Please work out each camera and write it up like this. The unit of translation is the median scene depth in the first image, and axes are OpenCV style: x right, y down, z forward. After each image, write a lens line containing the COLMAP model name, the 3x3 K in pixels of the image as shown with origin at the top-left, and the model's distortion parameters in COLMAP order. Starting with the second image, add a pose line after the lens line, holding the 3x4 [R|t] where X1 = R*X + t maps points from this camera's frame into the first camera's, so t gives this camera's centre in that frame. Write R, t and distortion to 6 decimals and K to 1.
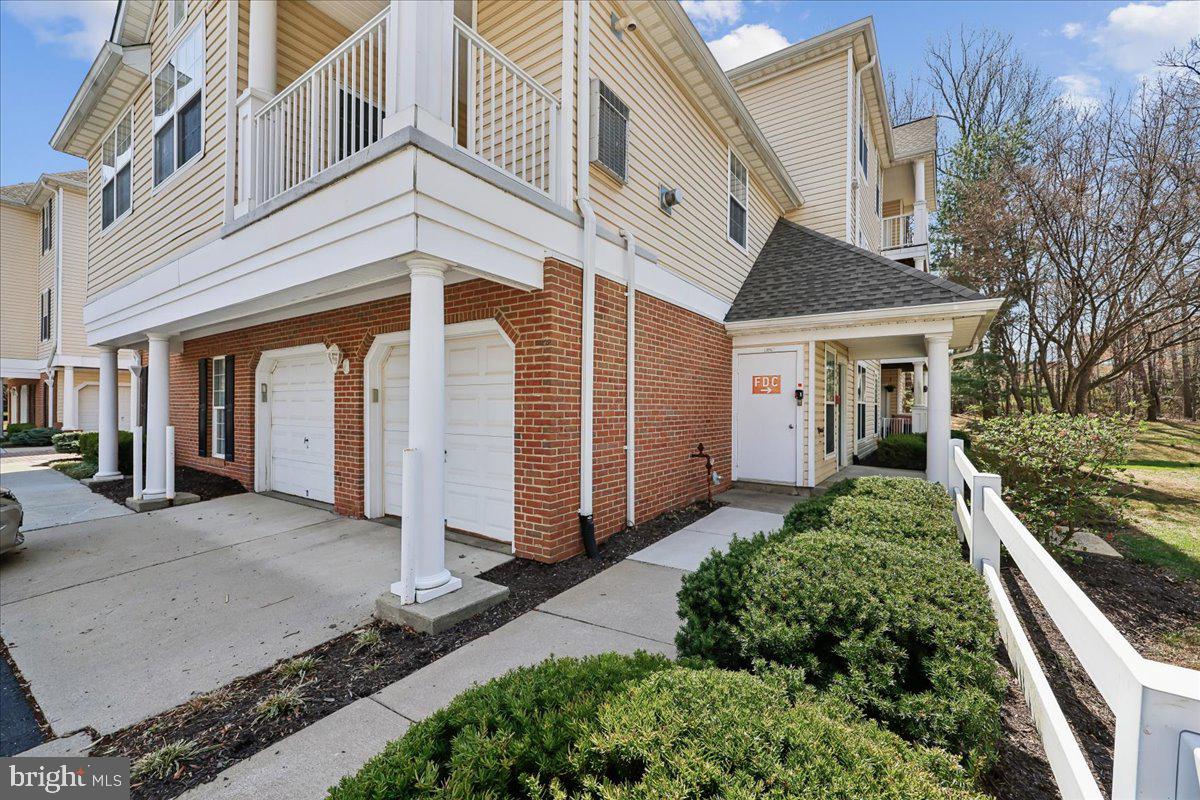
lens RADIAL K [[483.6, 0, 605.3], [0, 483.6, 408.0], [0, 0, 1]] dist [-0.001831, 0.000062]
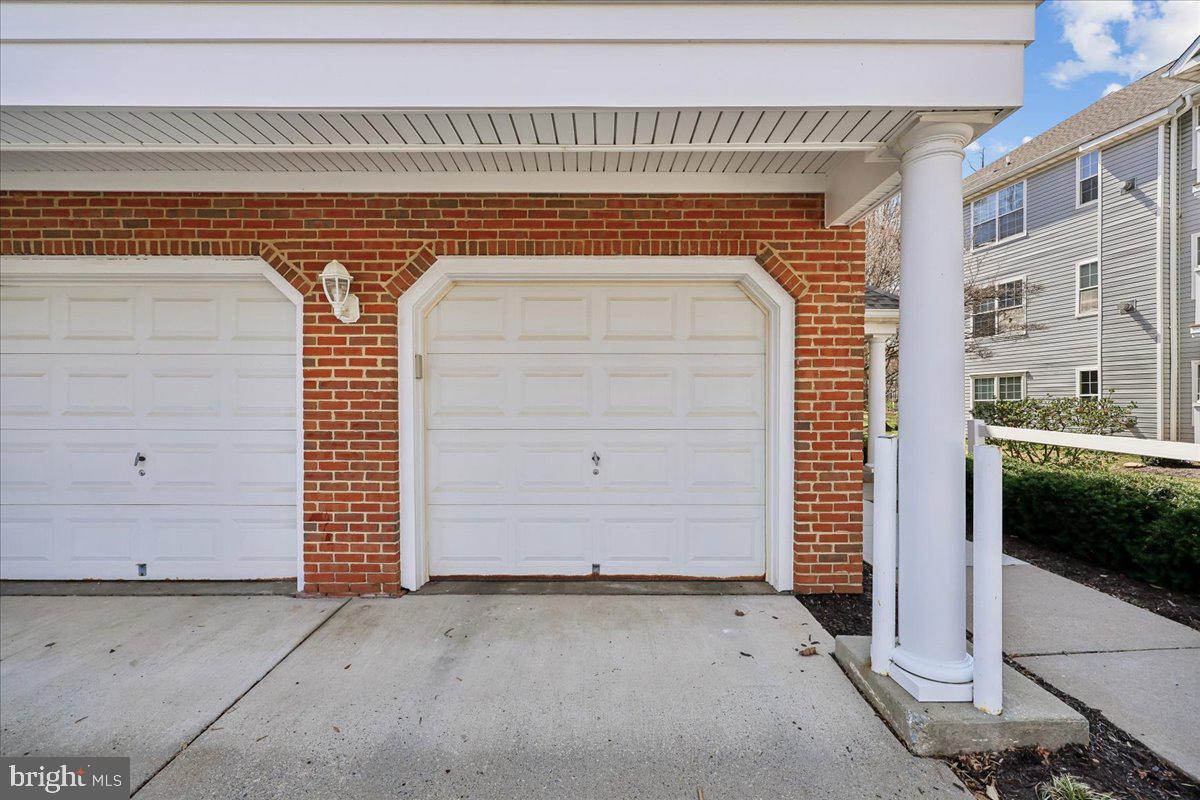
lens RADIAL K [[494.9, 0, 605.6], [0, 494.9, 401.0], [0, 0, 1]] dist [-0.001414, 0.000040]
pose [[0.828737, -0.017399, 0.559368, -0.632629], [0.003160, 0.999646, 0.026412, -0.000201], [-0.559629, -0.020121, 0.828499, 0.422857]]
